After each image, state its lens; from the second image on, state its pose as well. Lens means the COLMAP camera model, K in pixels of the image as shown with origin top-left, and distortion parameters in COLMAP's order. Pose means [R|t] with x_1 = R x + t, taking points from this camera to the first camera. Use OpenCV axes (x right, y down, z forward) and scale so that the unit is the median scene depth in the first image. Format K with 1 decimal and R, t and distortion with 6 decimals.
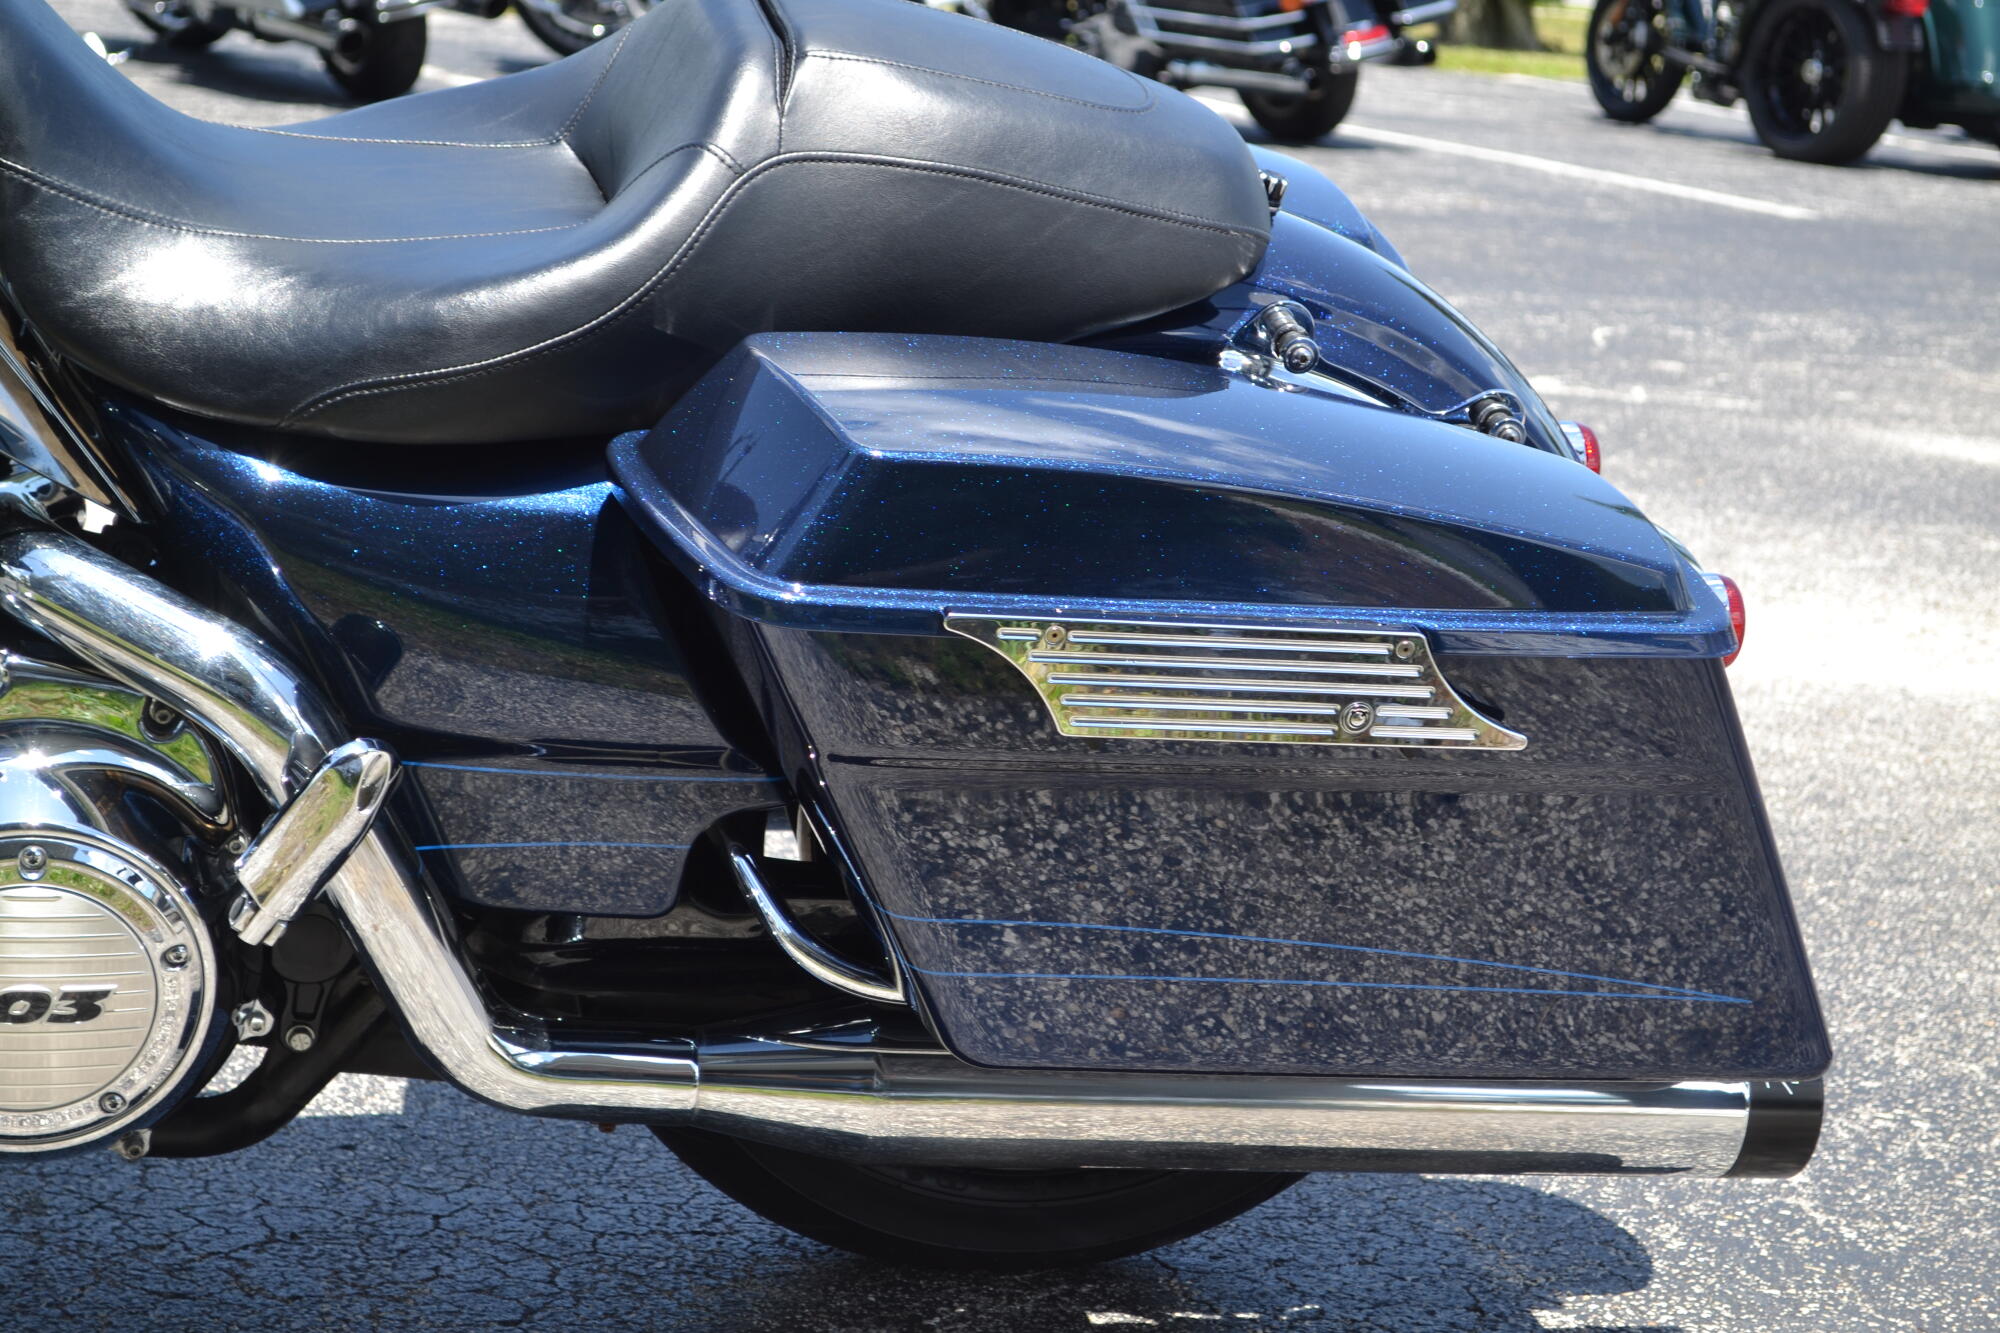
lens RADIAL K [[4122.0, 0, 1000.0], [0, 4122.0, 666.5], [0, 0, 1]] dist [0.021854, 0.139897]
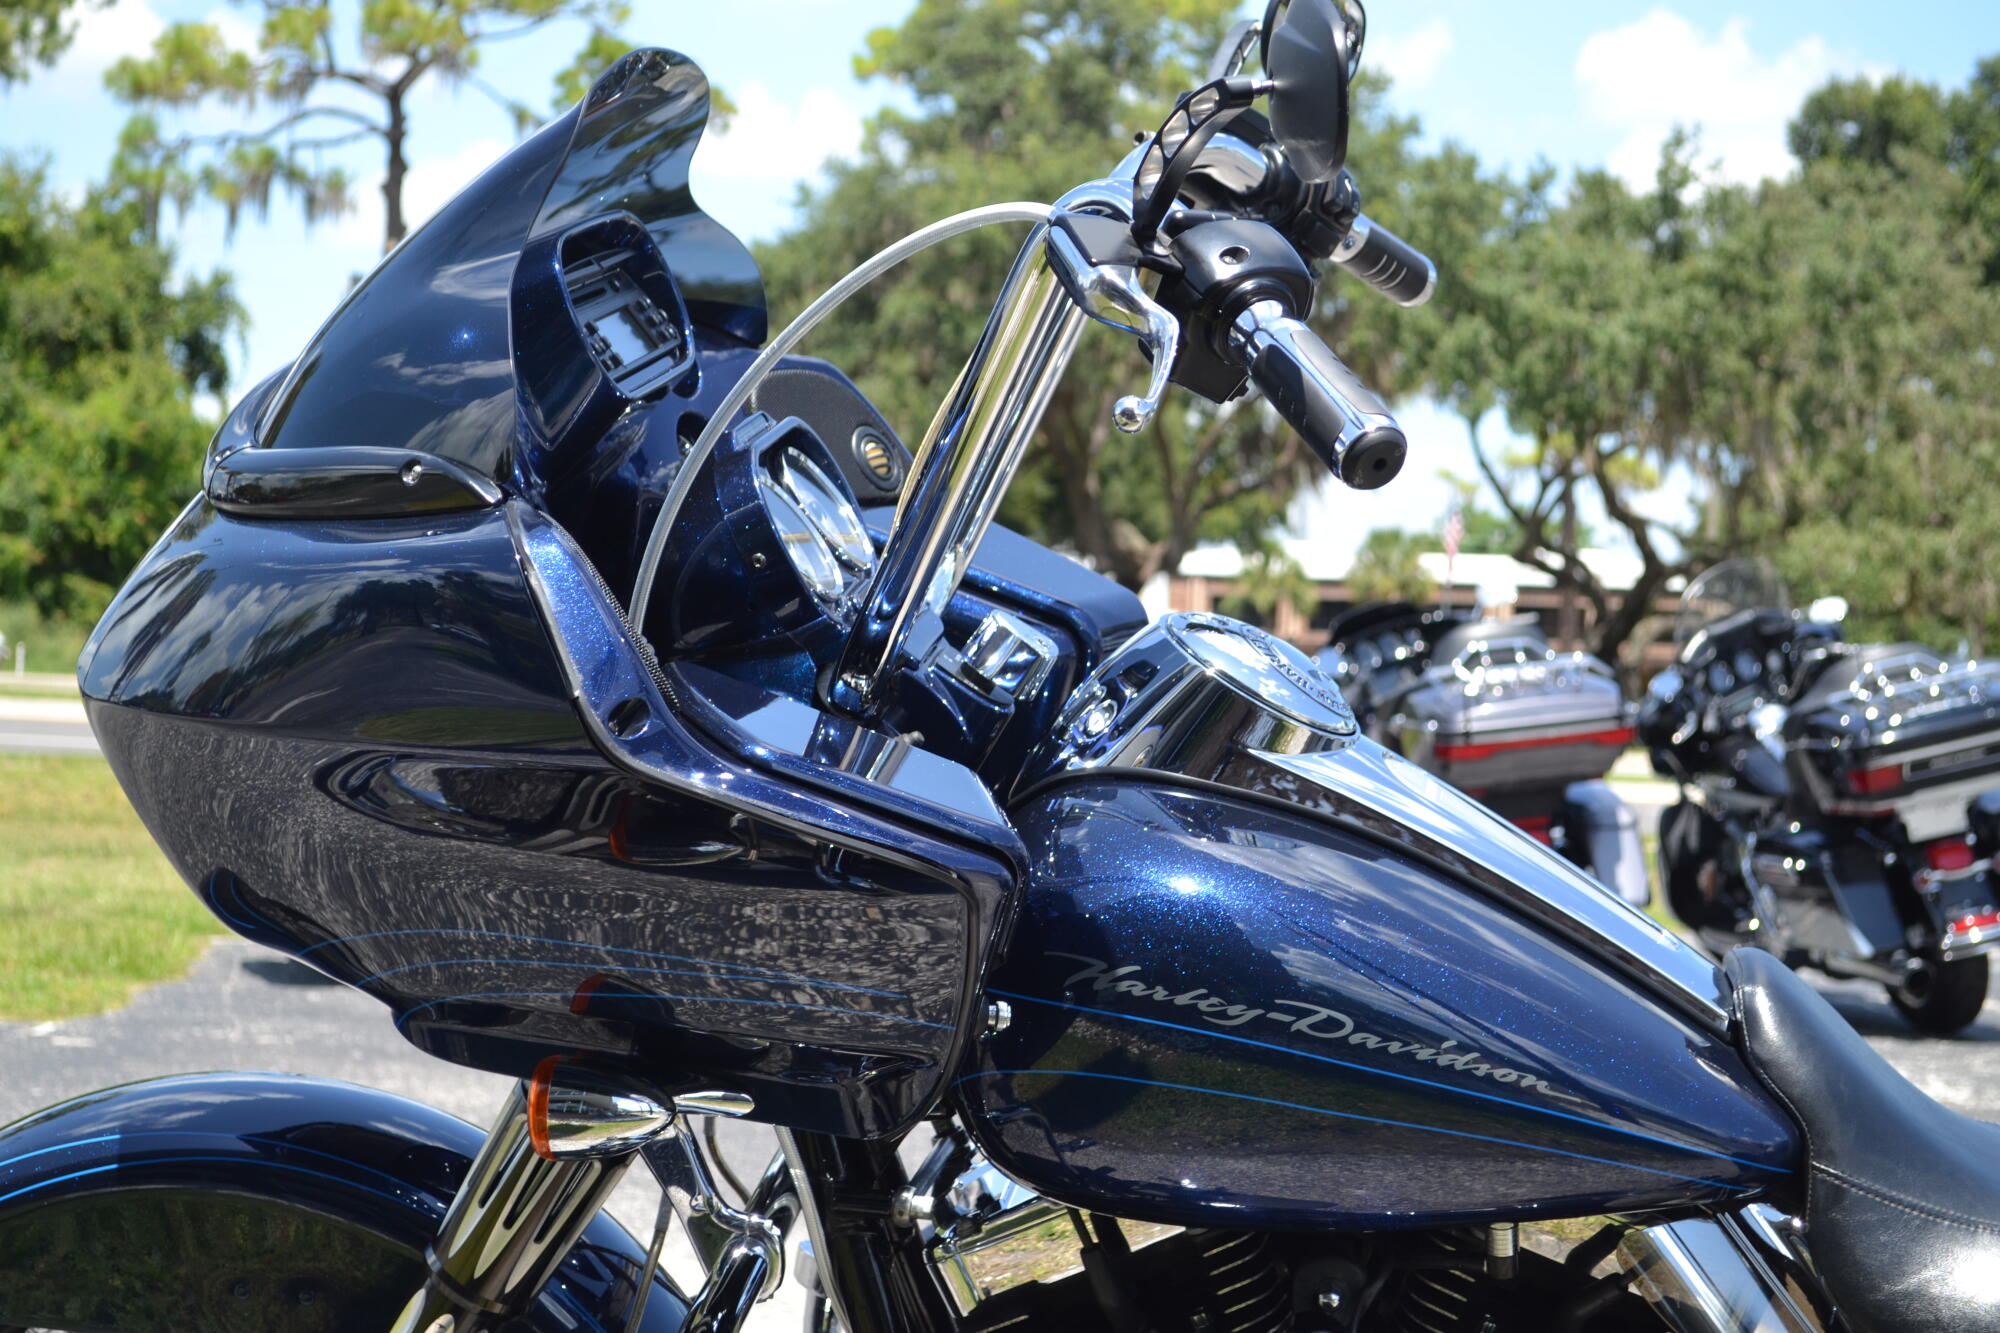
lens RADIAL K [[3752.8, 0, 1000.0], [0, 3752.8, 666.5], [0, 0, 1]] dist [0.021003, 0.057878]
pose [[0.929062, -0.040928, -0.367652, -0.062402], [-0.043410, 0.974932, -0.218228, -0.021056], [0.367367, 0.218707, 0.903996, -0.017836]]
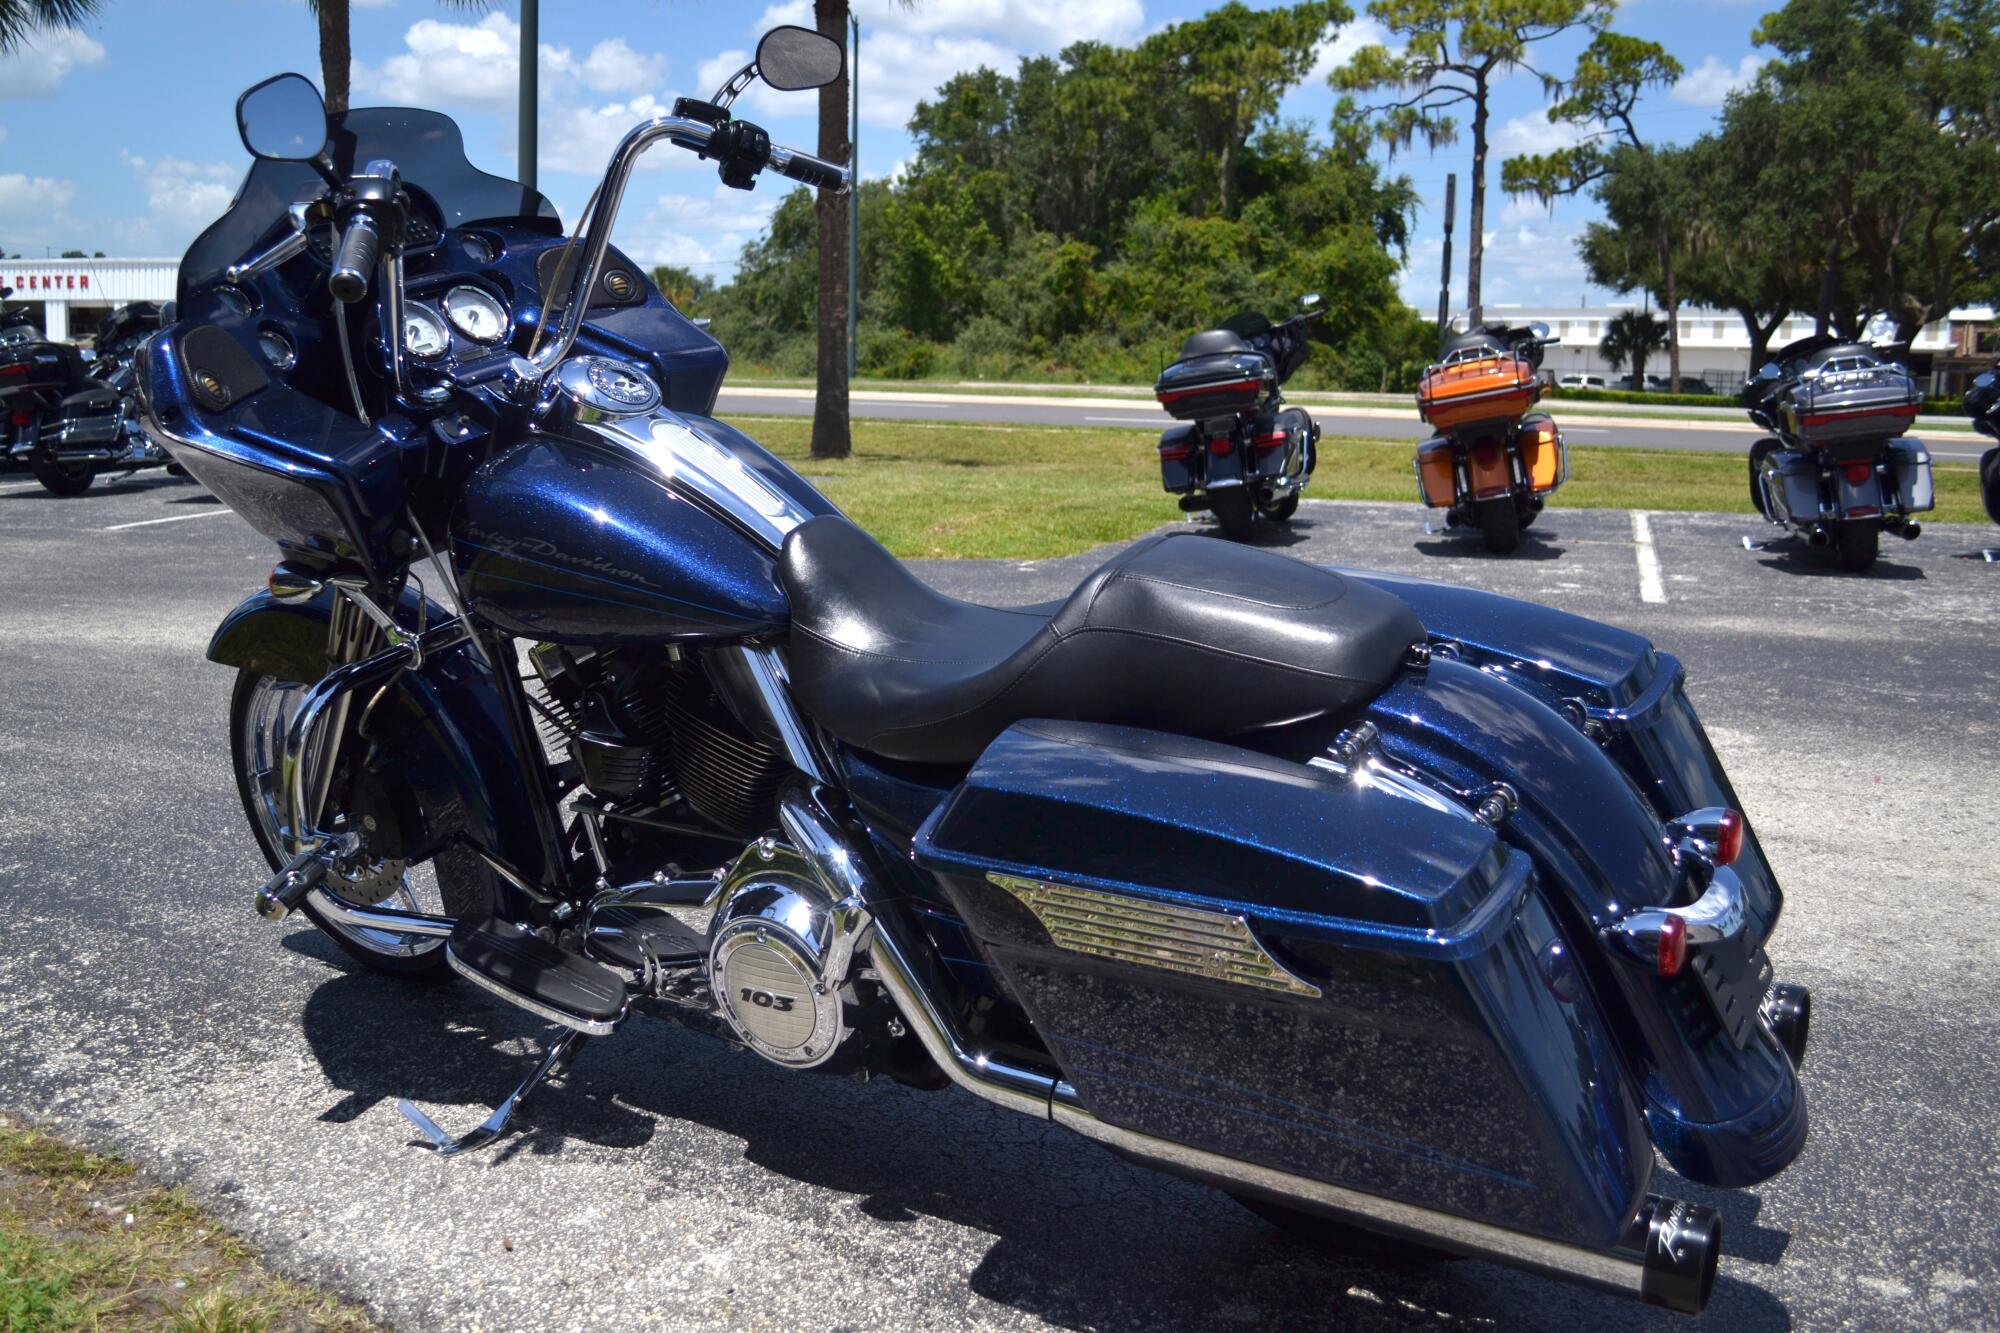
lens RADIAL K [[1927.3, 0, 1000.0], [0, 1927.3, 666.5], [0, 0, 1]] dist [-0.066144, 0.018428]
pose [[0.696870, 0.042738, -0.715923, 0.532609], [-0.104664, 0.993596, -0.042565, -0.059013], [0.709519, 0.104594, 0.696880, 0.321031]]
